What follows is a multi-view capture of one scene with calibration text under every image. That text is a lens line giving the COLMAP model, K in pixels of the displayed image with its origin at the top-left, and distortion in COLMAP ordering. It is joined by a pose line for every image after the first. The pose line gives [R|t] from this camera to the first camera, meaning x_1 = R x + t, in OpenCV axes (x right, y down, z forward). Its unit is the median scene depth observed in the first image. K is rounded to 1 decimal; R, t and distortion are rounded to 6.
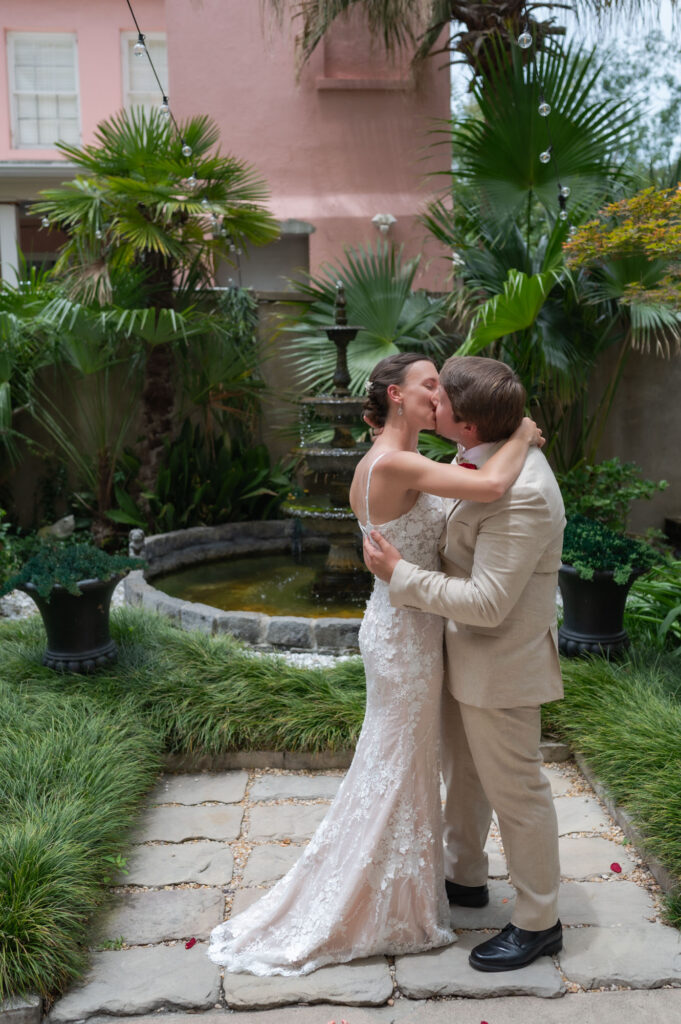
lens RADIAL K [[988.6, 0, 340.5], [0, 988.6, 512.0], [0, 0, 1]] dist [0.001814, 0.008276]
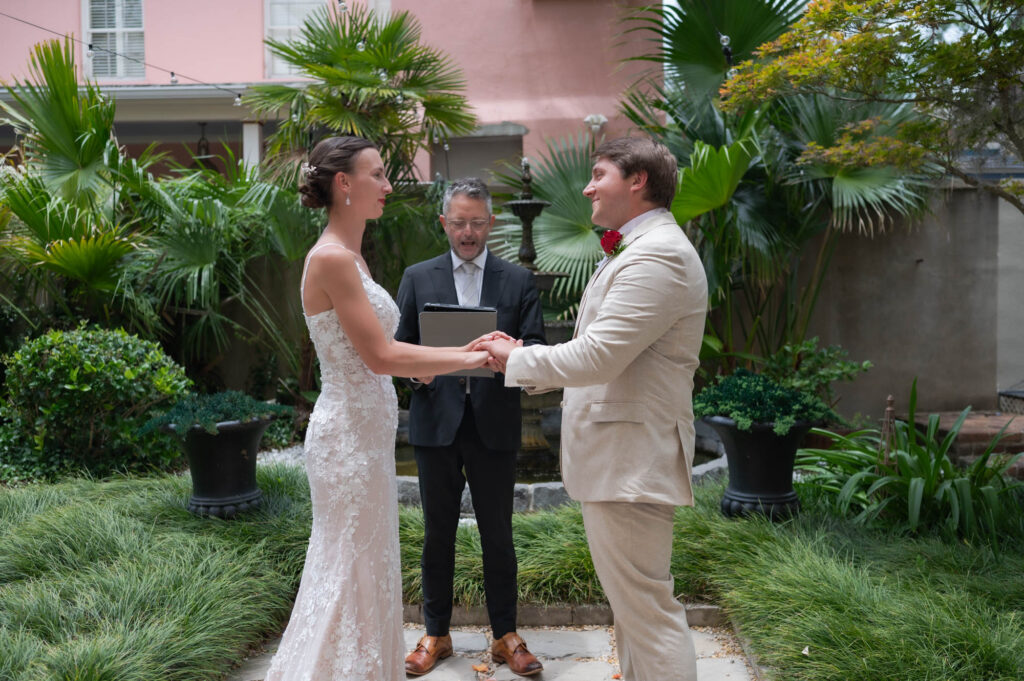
lens RADIAL K [[975.9, 0, 504.9], [0, 975.9, 347.2], [0, 0, 1]] dist [0.003506, 0.004326]
pose [[0.994600, 0.003850, -0.103708, 0.076886], [-0.014732, 0.994430, -0.104362, 0.058469], [0.102728, 0.105327, 0.989117, 0.031926]]
